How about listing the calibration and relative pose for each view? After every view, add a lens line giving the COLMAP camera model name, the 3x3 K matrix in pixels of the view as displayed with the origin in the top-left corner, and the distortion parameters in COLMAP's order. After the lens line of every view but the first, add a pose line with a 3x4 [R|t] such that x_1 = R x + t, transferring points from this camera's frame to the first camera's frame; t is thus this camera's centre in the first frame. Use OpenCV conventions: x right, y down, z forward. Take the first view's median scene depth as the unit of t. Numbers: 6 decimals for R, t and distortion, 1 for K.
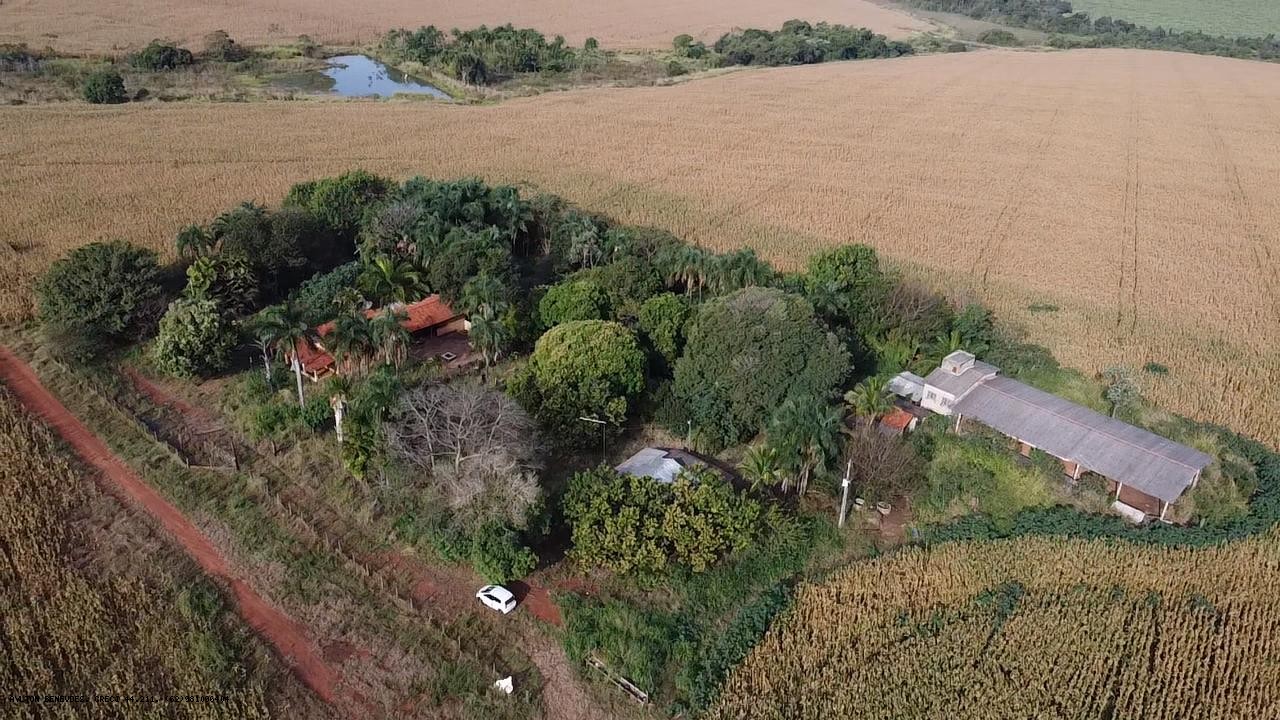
lens RADIAL K [[970.7, 0, 636.4], [0, 970.7, 351.0], [0, 0, 1]] dist [-0.011153, 0.008406]
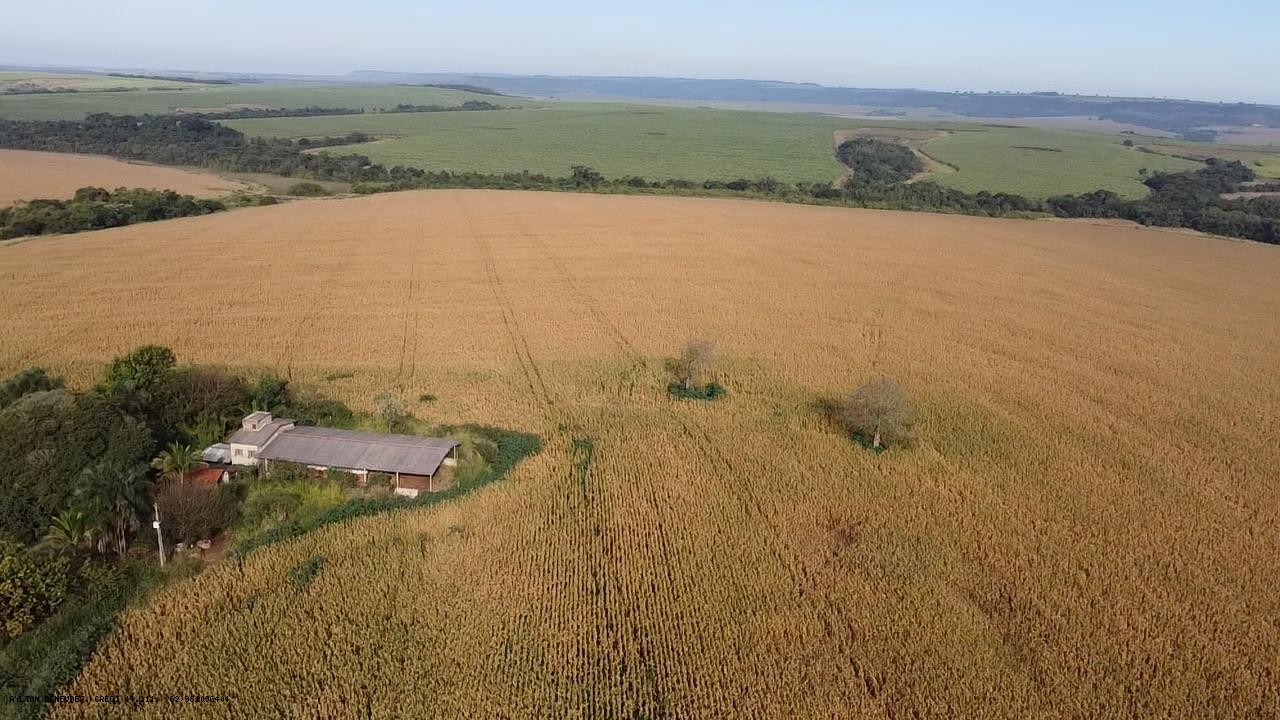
lens RADIAL K [[970.7, 0, 636.4], [0, 970.7, 351.0], [0, 0, 1]] dist [-0.011153, 0.008406]
pose [[0.793407, -0.176235, 0.582620, 0.024400], [0.265833, 0.961386, -0.071202, 0.111366], [-0.547575, 0.211371, 0.809620, -0.172772]]
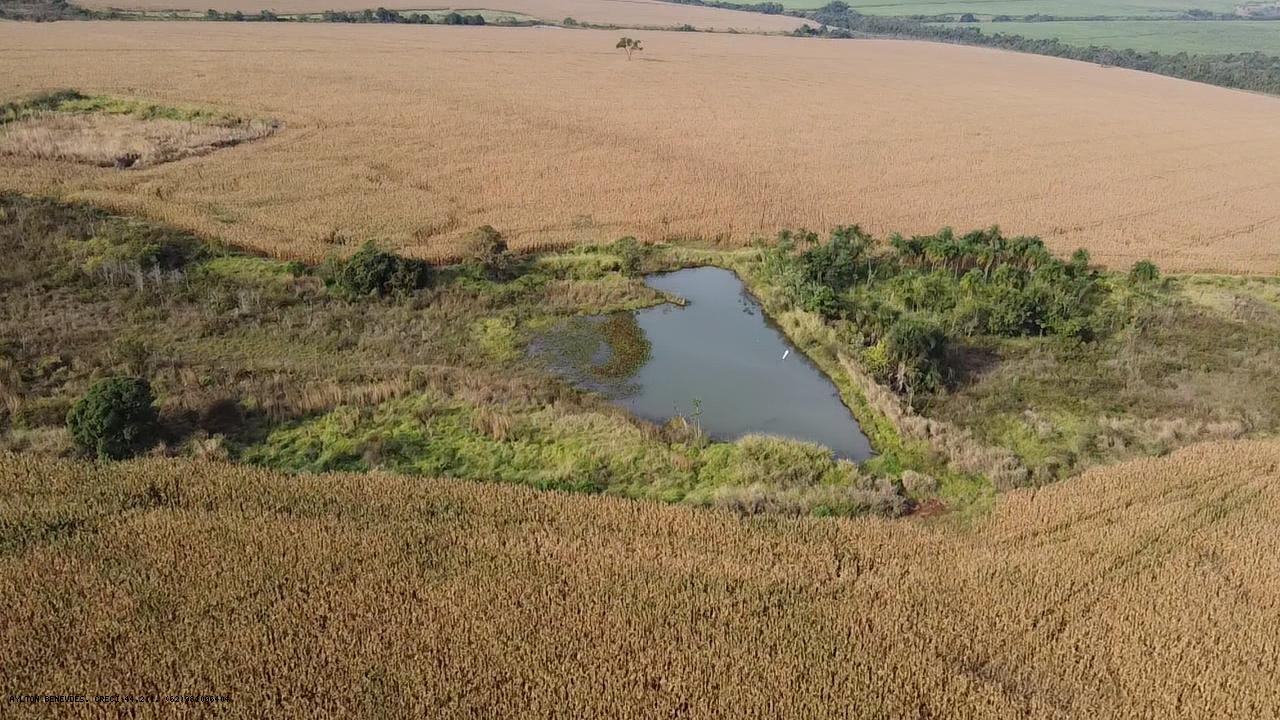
lens RADIAL K [[970.7, 0, 636.4], [0, 970.7, 351.0], [0, 0, 1]] dist [-0.011153, 0.008406]
pose [[0.912312, 0.155284, -0.378911, -0.282866], [-0.184803, 0.981853, -0.042574, -0.597440], [0.365424, 0.108865, 0.924453, 1.211613]]
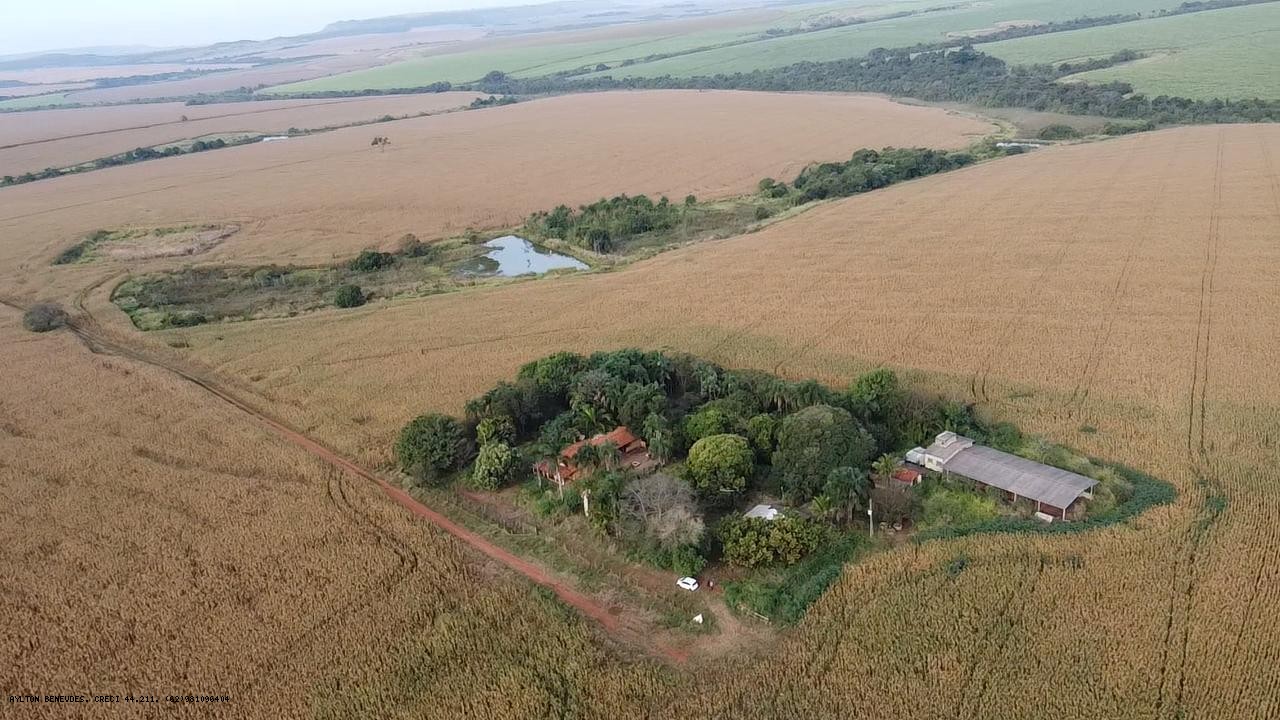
lens RADIAL K [[970.7, 0, 636.4], [0, 970.7, 351.0], [0, 0, 1]] dist [-0.011153, 0.008406]
pose [[0.987902, -0.105092, -0.114045, 0.014742], [0.092350, 0.989432, -0.111782, 0.000173], [0.124588, 0.099898, 0.987167, -0.572416]]
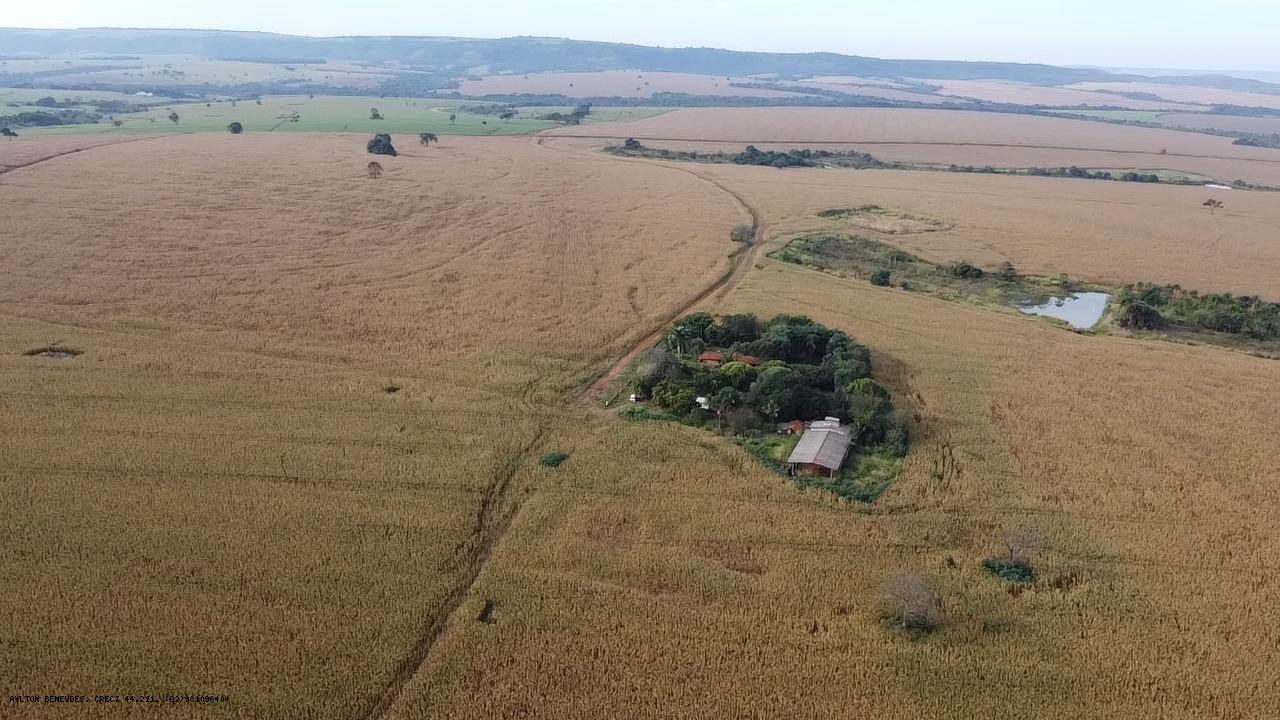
lens RADIAL K [[970.7, 0, 636.4], [0, 970.7, 351.0], [0, 0, 1]] dist [-0.011153, 0.008406]
pose [[0.413077, 0.228445, -0.881578, 1.806774], [-0.408444, 0.911680, 0.044863, -0.045883], [0.813966, 0.341544, 0.469901, -0.469371]]
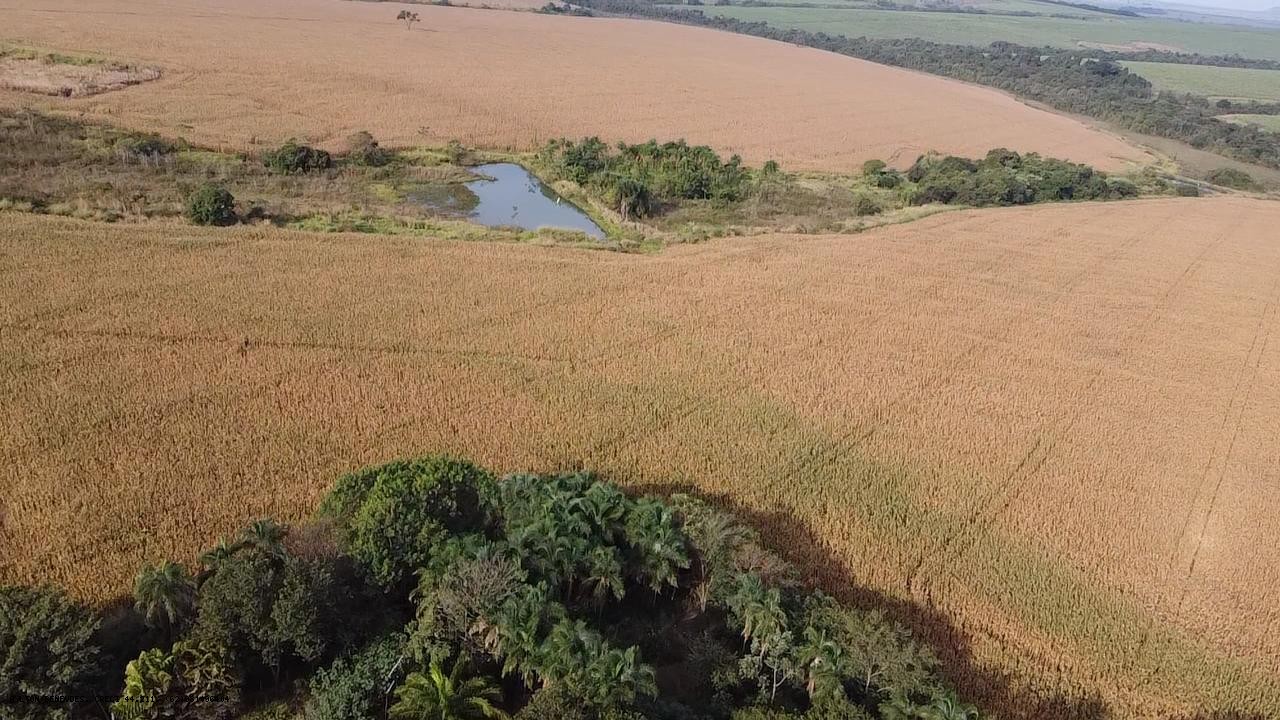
lens RADIAL K [[970.7, 0, 636.4], [0, 970.7, 351.0], [0, 0, 1]] dist [-0.011153, 0.008406]
pose [[0.983398, 0.114118, -0.141086, -0.071188], [-0.123274, 0.990680, -0.057931, -0.255626], [0.133160, 0.074361, 0.988301, 0.371587]]
